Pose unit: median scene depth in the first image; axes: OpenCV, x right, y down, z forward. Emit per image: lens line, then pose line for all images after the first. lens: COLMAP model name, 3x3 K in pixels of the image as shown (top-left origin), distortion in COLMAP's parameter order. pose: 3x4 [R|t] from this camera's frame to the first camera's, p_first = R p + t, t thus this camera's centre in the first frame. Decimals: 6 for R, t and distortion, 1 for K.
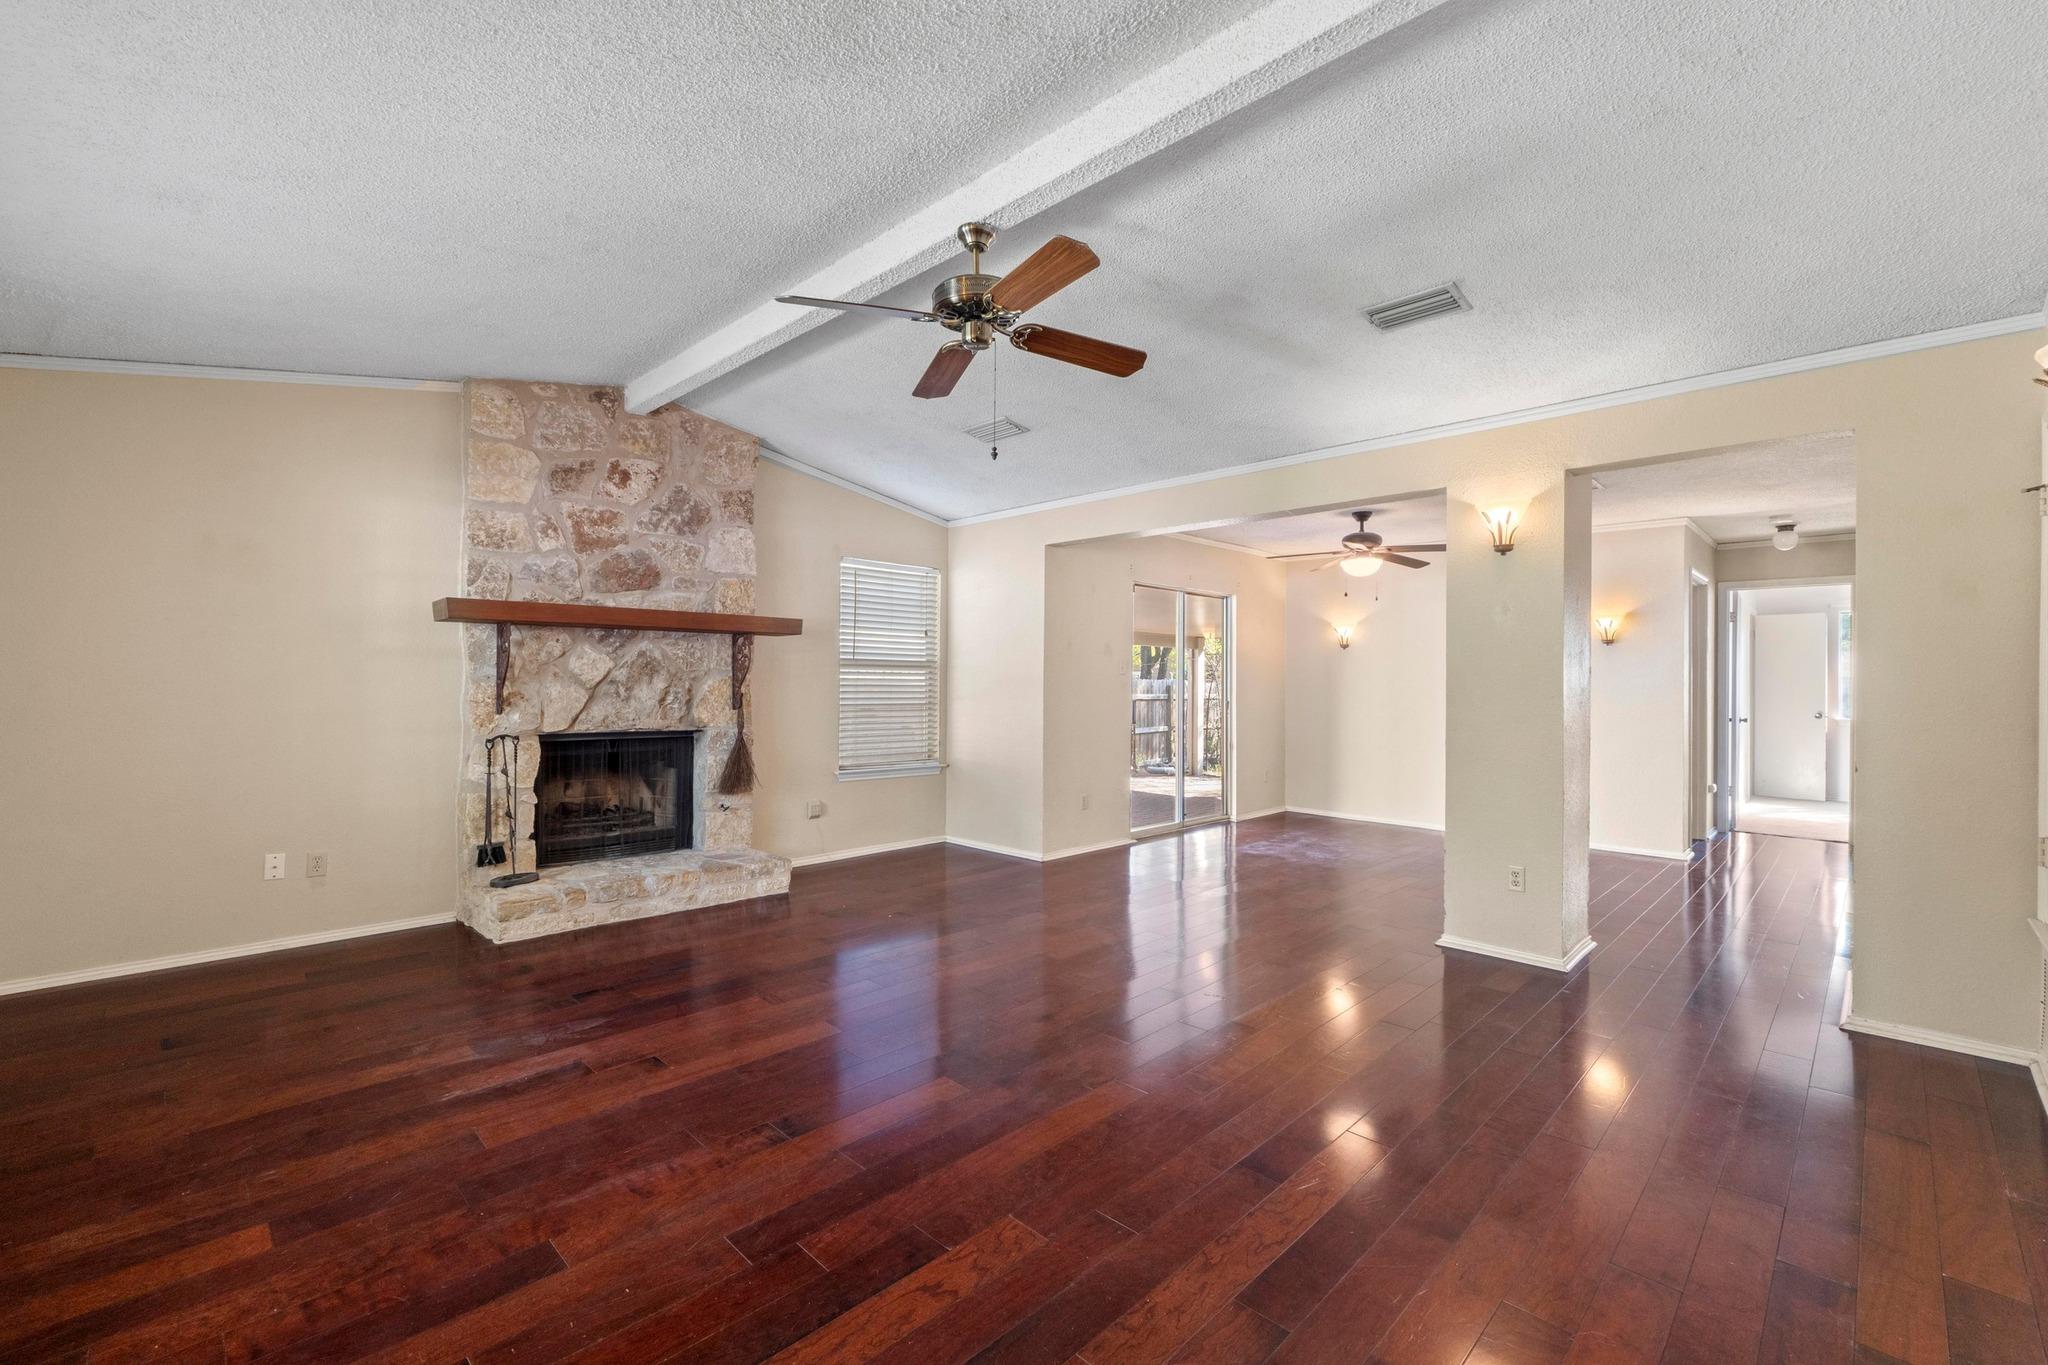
lens RADIAL K [[888.7, 0, 1030.2], [0, 888.7, 680.2], [0, 0, 1]] dist [0.003135, 0.000342]
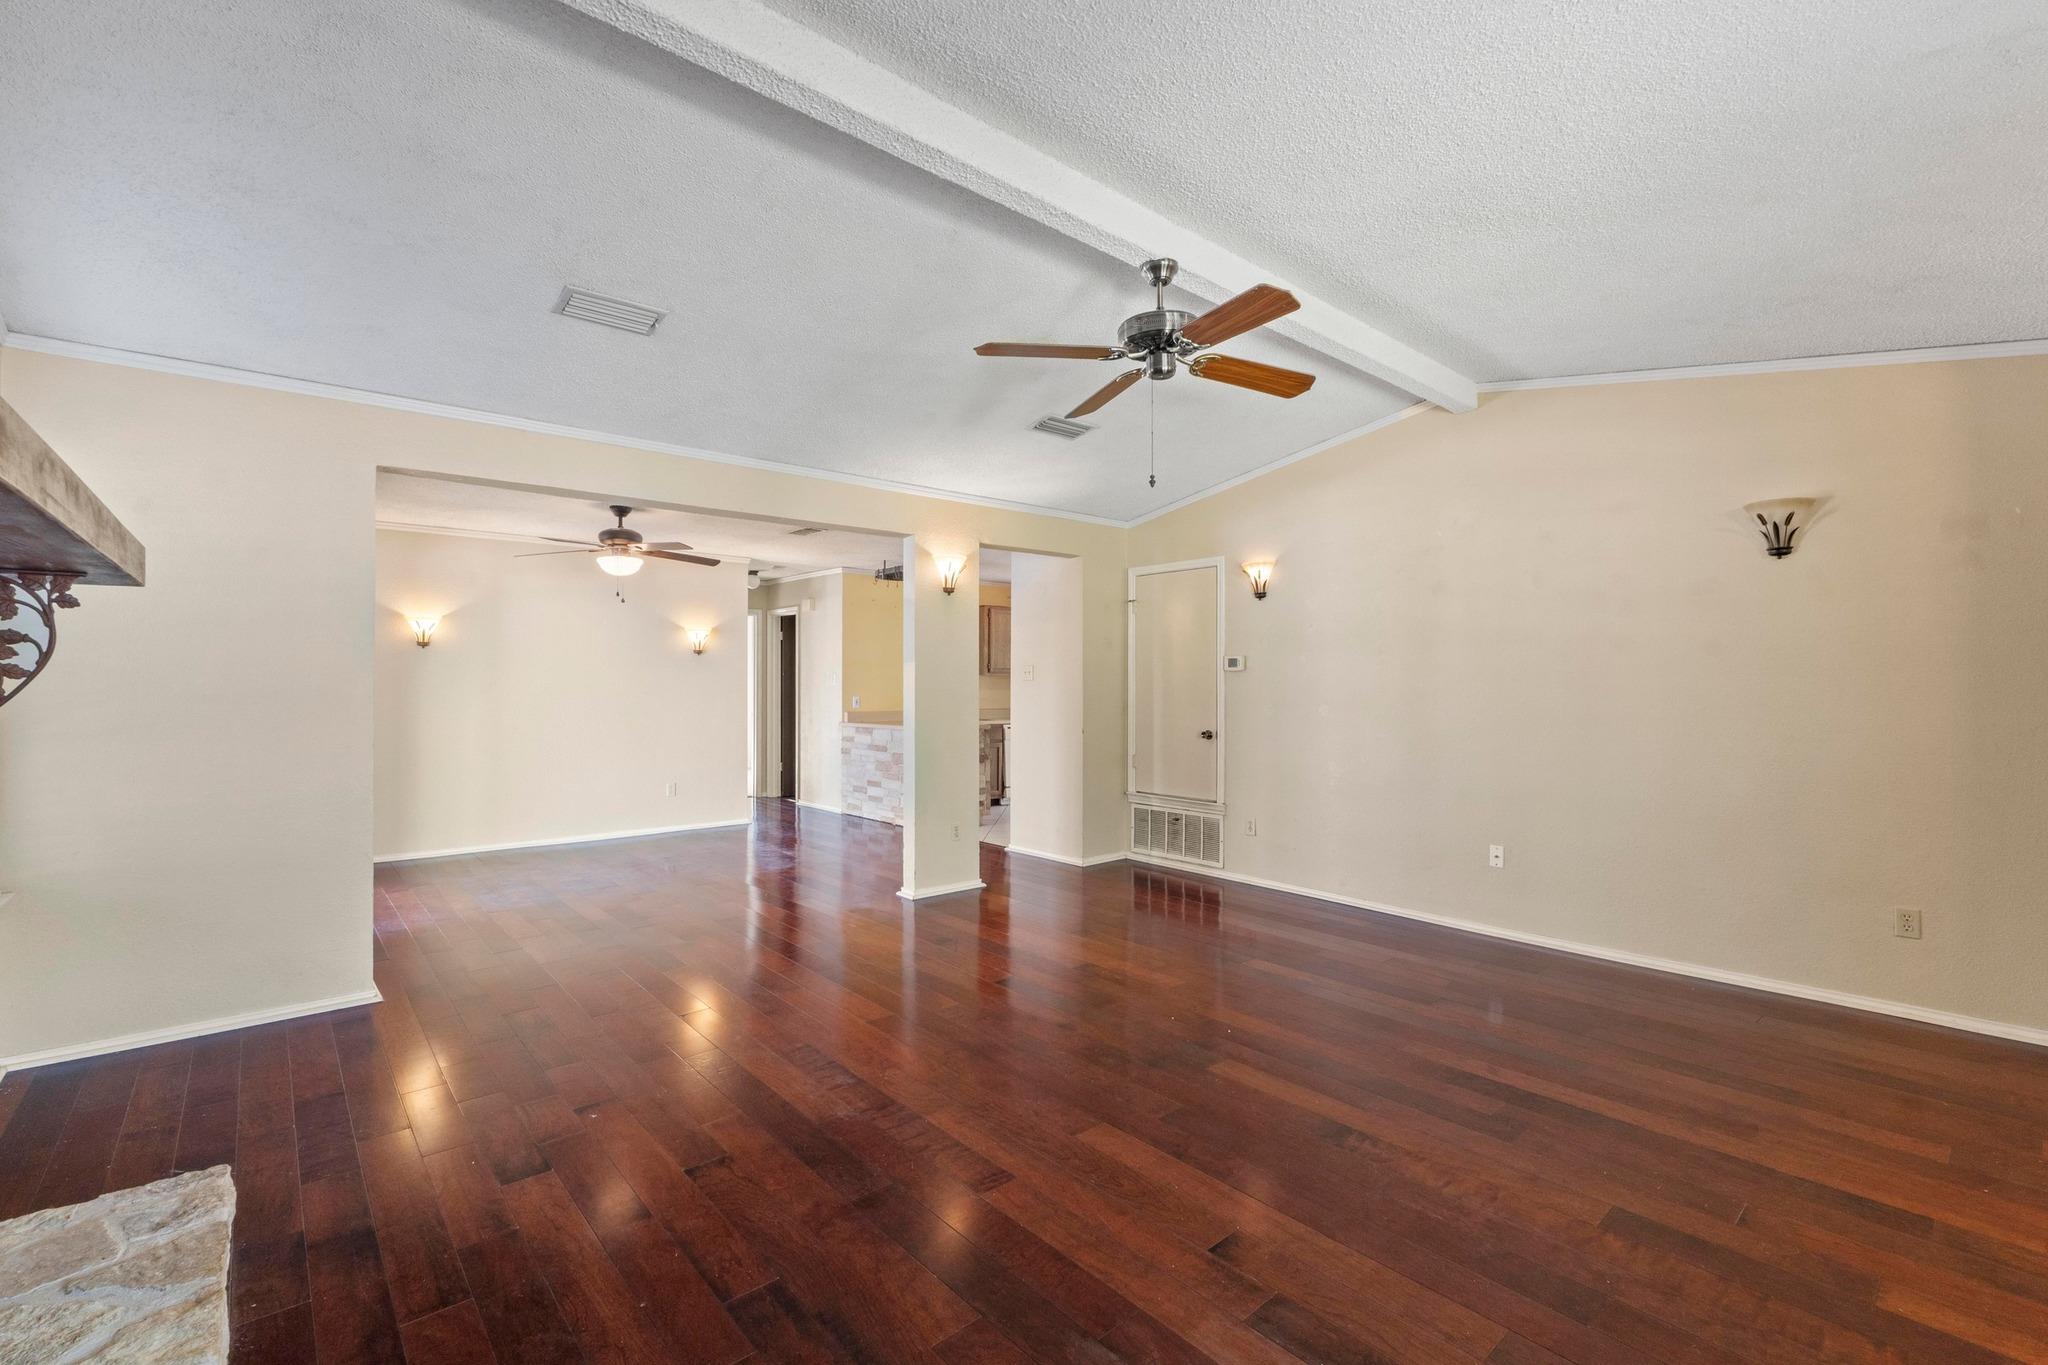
lens RADIAL K [[888.7, 0, 1031.3], [0, 888.7, 679.0], [0, 0, 1]] dist [0.003135, 0.000342]
pose [[0.060943, -0.004534, 0.998131, -0.819209], [0.003625, 0.999984, 0.004321, -0.017974], [-0.998135, 0.003355, 0.060959, 0.801248]]
